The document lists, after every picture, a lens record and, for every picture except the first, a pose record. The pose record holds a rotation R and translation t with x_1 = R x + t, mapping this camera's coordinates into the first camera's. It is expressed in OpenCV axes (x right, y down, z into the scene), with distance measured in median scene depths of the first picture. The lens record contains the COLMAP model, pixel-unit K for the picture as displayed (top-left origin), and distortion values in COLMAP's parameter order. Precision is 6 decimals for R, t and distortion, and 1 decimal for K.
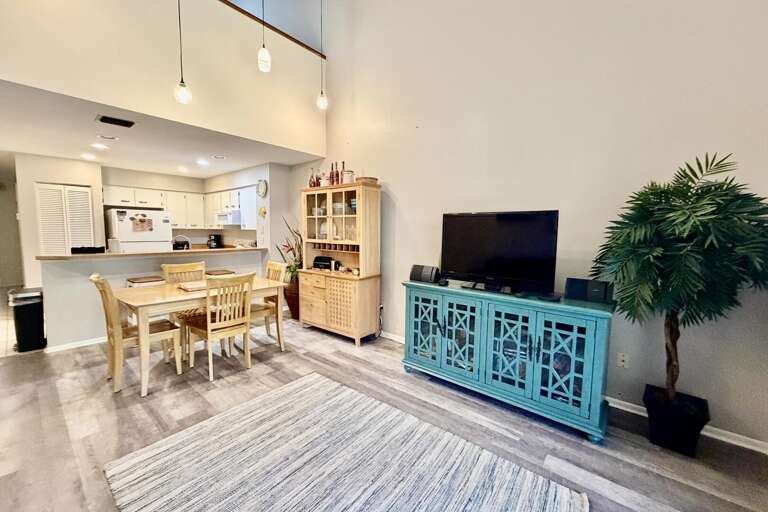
lens RADIAL K [[309.4, 0, 384.5], [0, 309.4, 256.1], [0, 0, 1]] dist [0.001402, 0.000412]
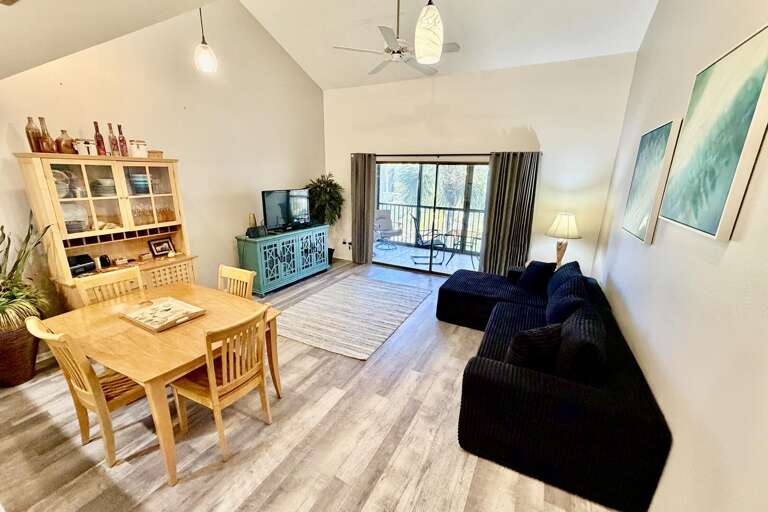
lens RADIAL K [[309.4, 0, 384.1], [0, 309.4, 257.4], [0, 0, 1]] dist [0.001402, 0.000412]
pose [[-0.216461, -0.275916, 0.936491, -1.654182], [0.055620, 0.954190, 0.293987, -0.265474], [-0.974705, 0.115725, -0.191199, 0.797455]]
